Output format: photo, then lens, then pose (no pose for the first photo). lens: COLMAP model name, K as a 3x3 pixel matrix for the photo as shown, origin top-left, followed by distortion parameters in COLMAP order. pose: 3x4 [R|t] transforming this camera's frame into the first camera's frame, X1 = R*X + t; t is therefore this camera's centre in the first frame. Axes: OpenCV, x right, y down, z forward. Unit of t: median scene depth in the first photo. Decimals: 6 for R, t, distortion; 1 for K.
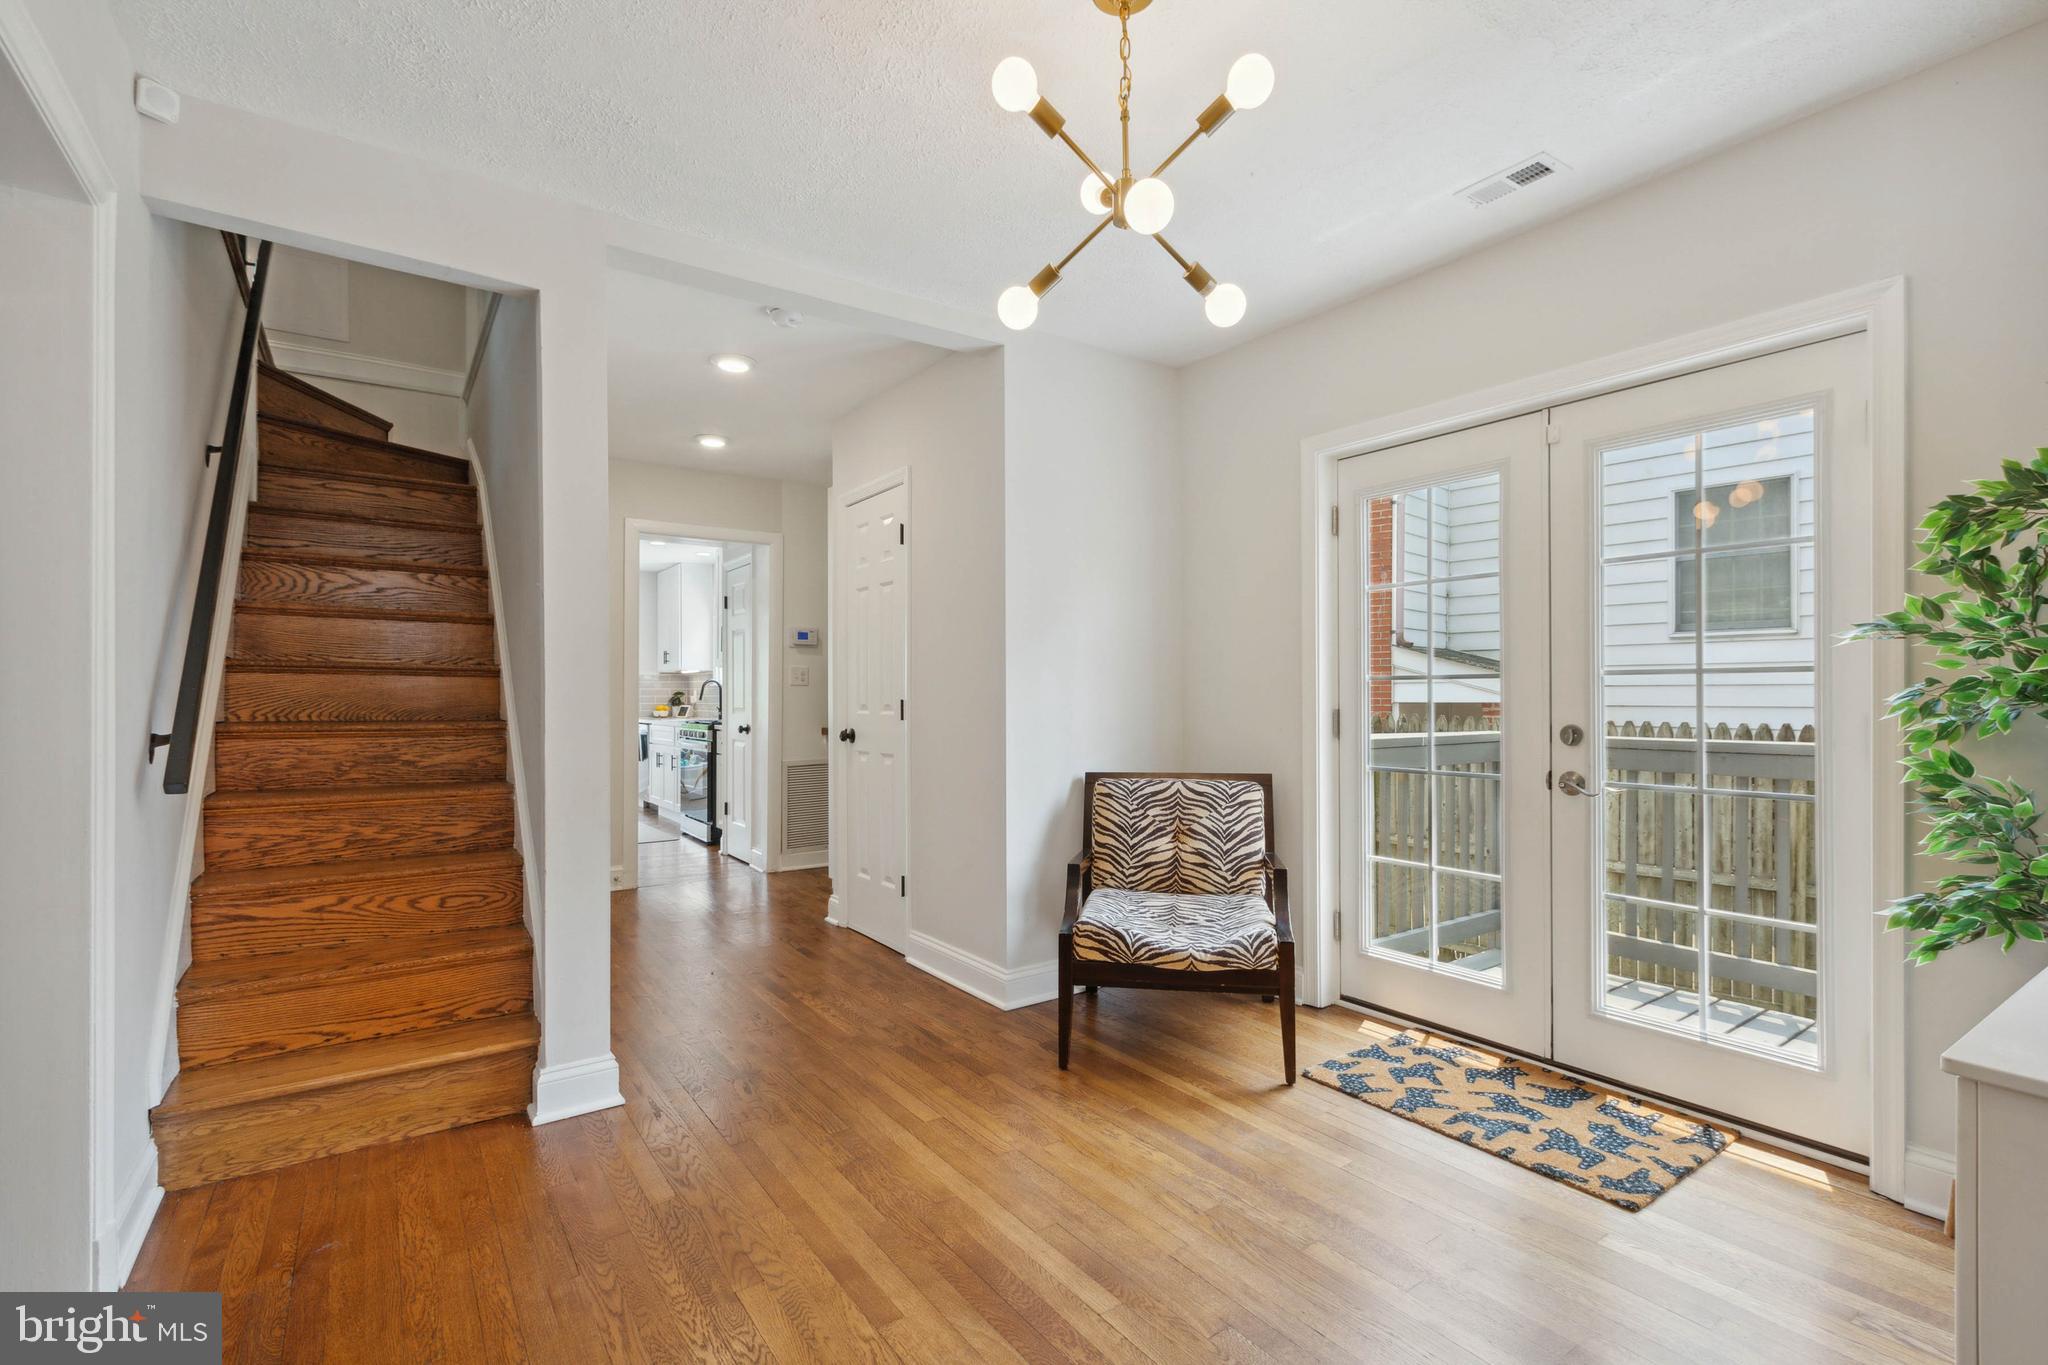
lens RADIAL K [[951.8, 0, 1011.5], [0, 951.8, 684.5], [0, 0, 1]] dist [0.007064, -0.001257]
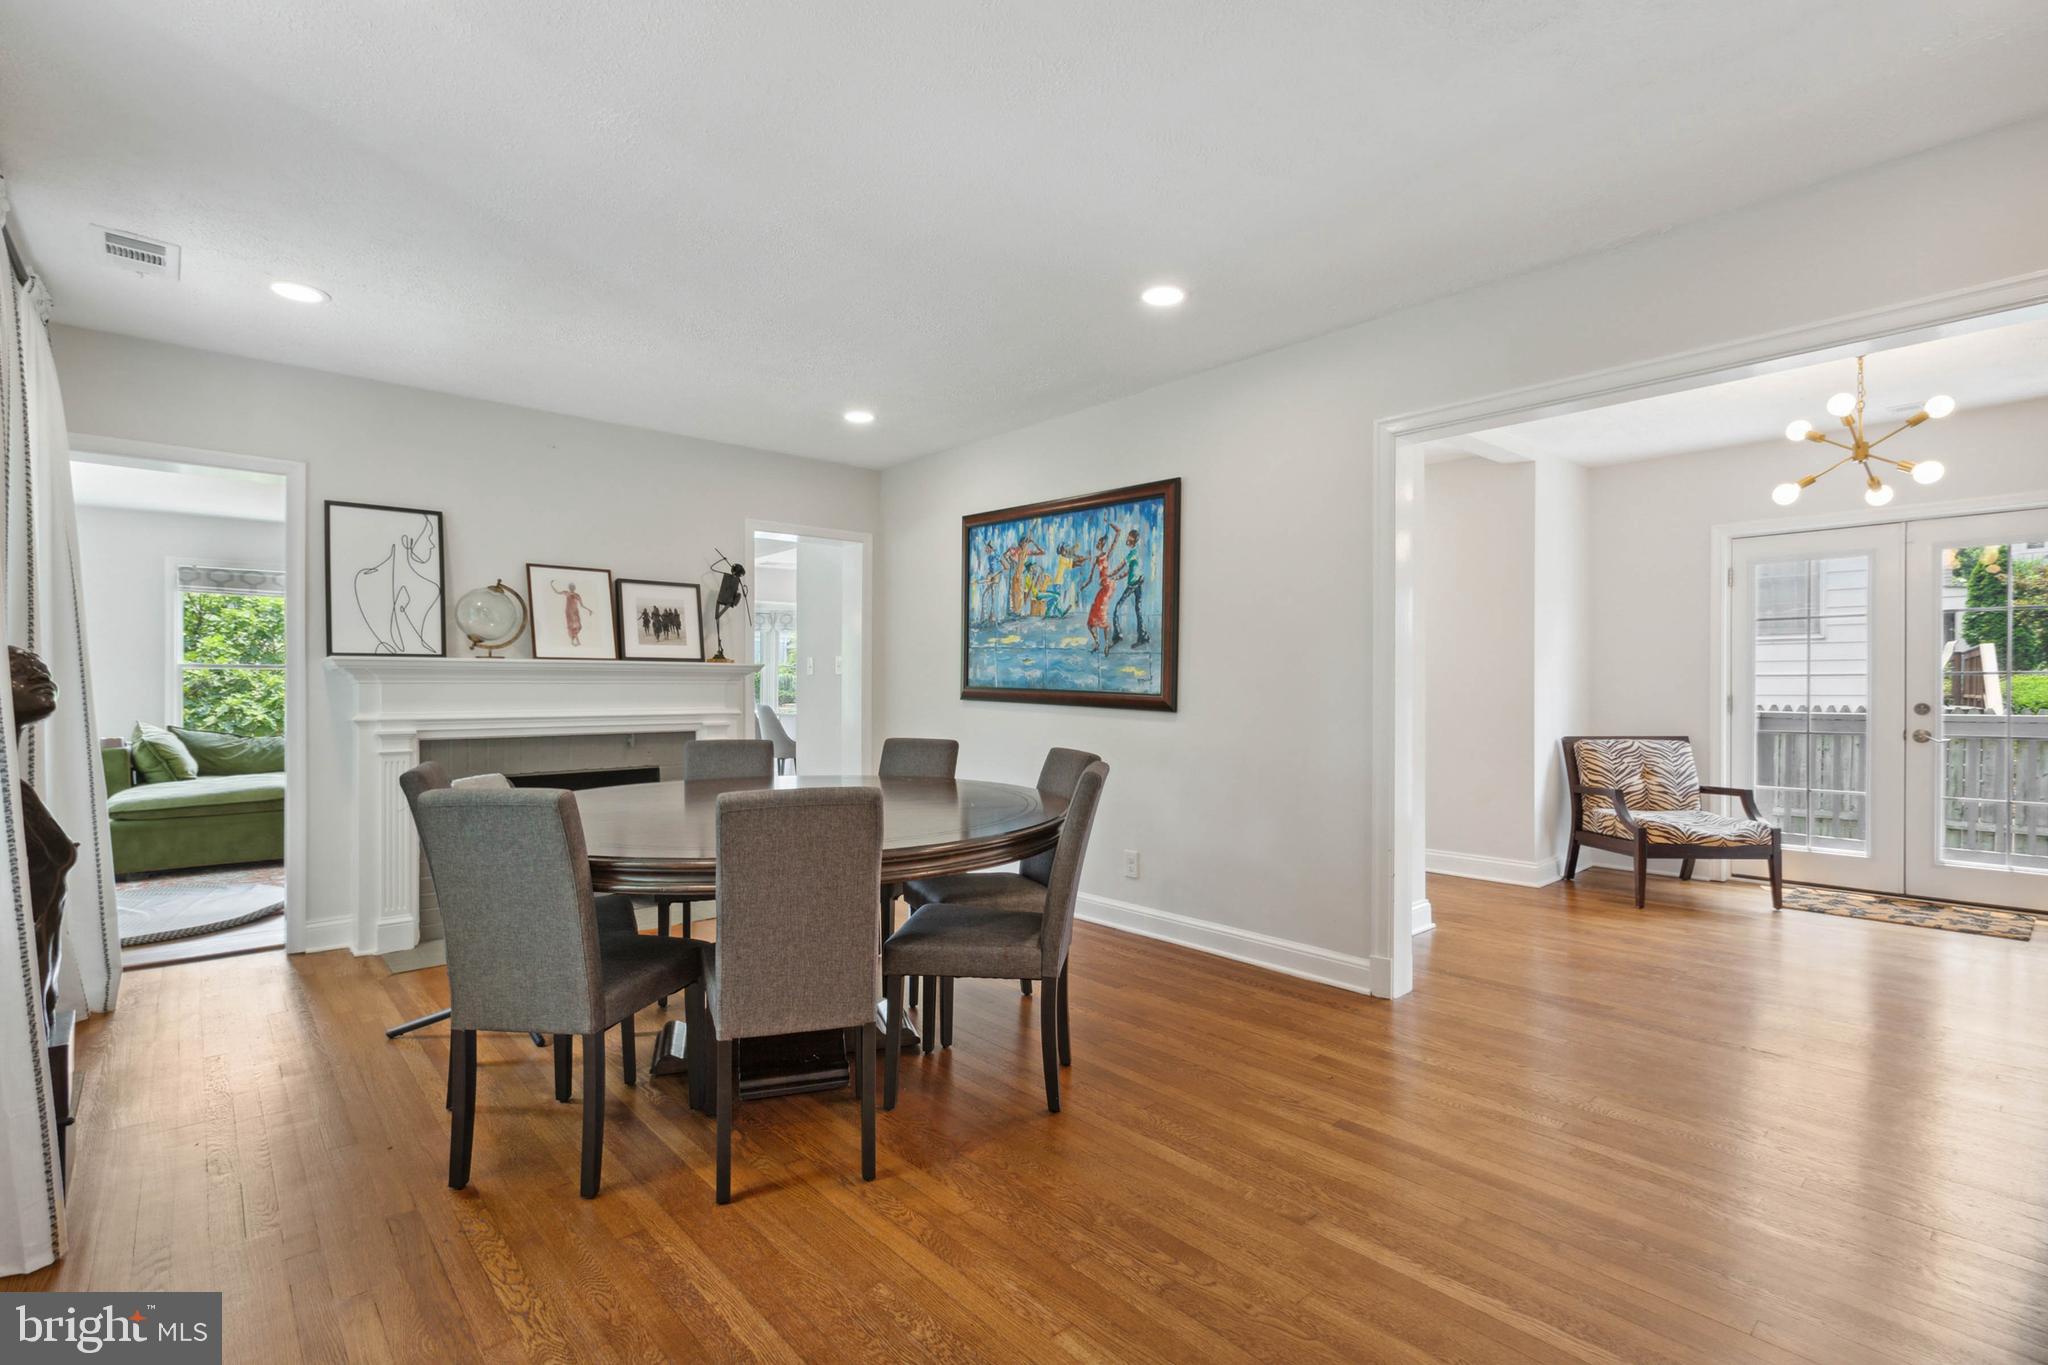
lens RADIAL K [[951.8, 0, 1042.5], [0, 951.8, 689.4], [0, 0, 1]] dist [0.007064, -0.001257]
pose [[0.994204, 0.000096, 0.107508, -0.504287], [-0.001305, 0.999937, 0.011171, -0.000200], [-0.107500, -0.011246, 0.994141, -0.240752]]
